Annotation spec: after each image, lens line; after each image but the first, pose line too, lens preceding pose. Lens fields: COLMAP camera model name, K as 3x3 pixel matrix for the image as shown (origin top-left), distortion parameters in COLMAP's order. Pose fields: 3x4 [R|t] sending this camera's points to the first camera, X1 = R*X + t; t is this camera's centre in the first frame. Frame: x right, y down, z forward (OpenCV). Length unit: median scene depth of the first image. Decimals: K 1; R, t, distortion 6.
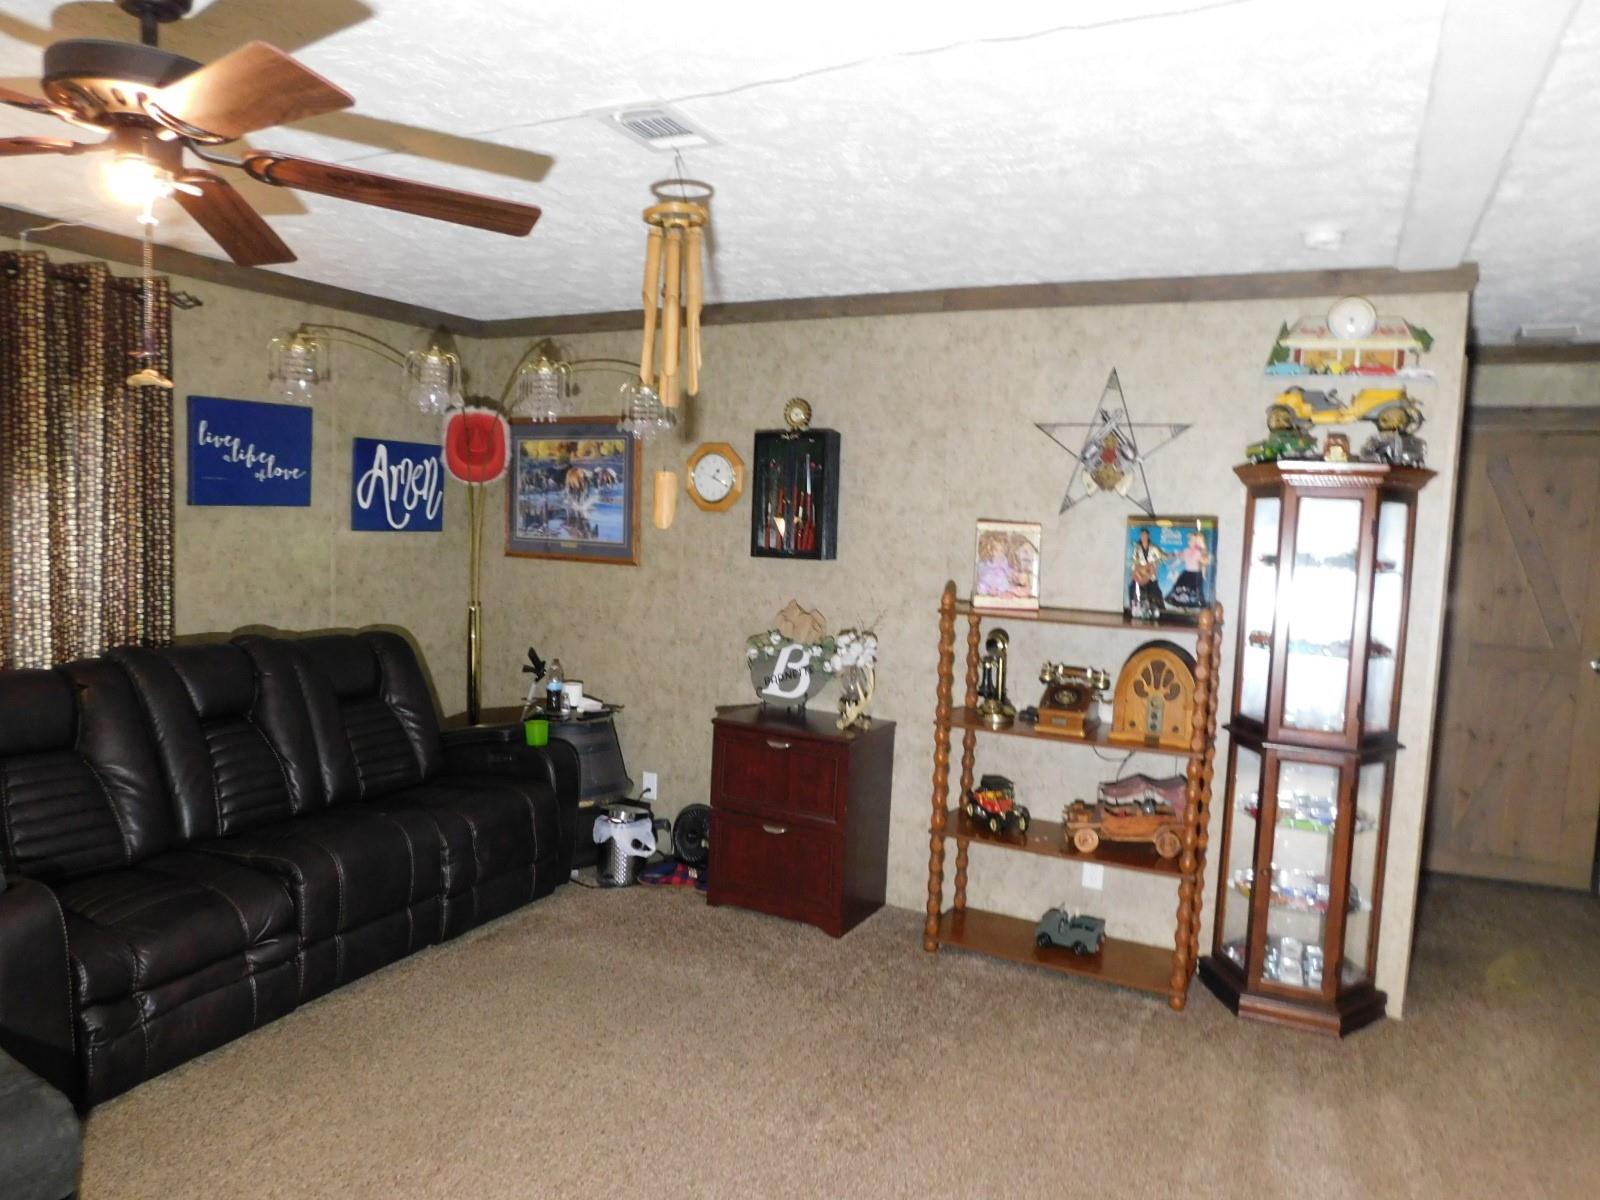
lens RADIAL K [[1063.1, 0, 801.1], [0, 1063.1, 569.8], [0, 0, 1]] dist [-0.011483, 0.000411]
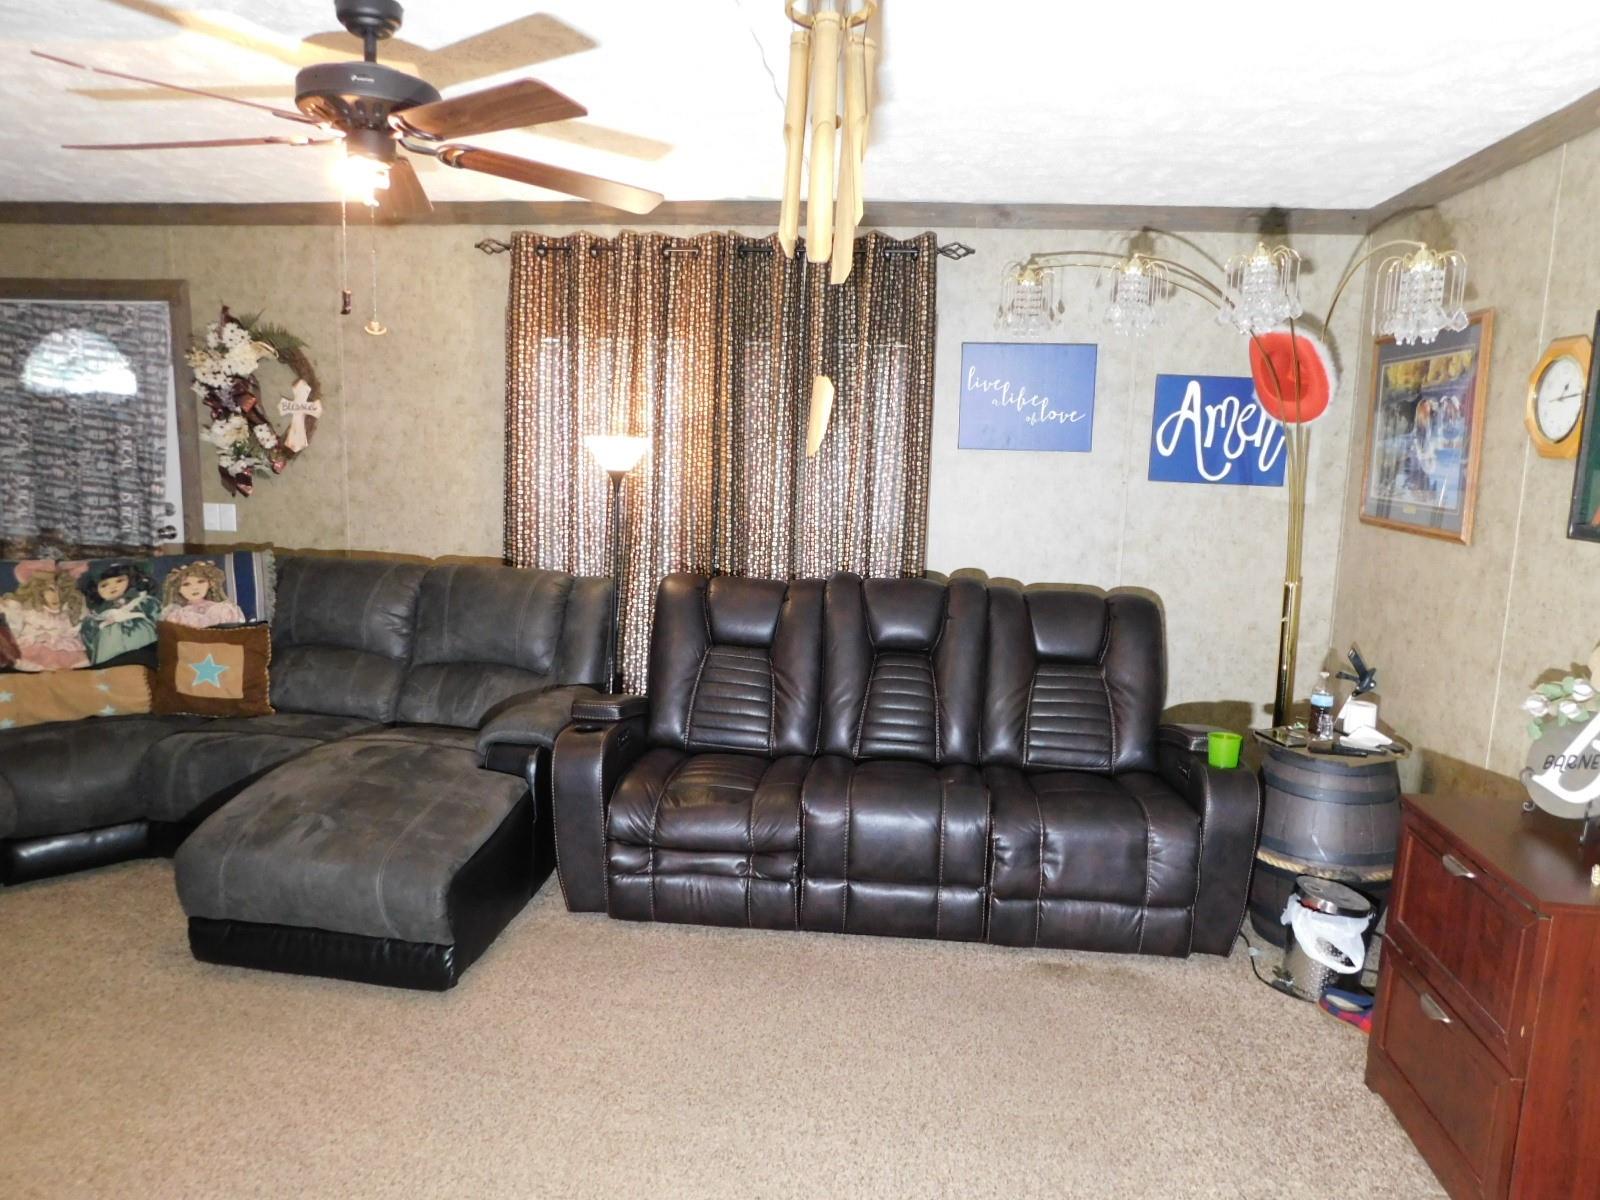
lens RADIAL K [[1063.1, 0, 801.1], [0, 1063.1, 569.8], [0, 0, 1]] dist [-0.011483, 0.000411]
pose [[0.394537, 0.096344, -0.913815, 0.282731], [-0.071425, 0.994695, 0.074034, -0.007650], [0.916100, 0.036060, 0.399325, 0.381690]]
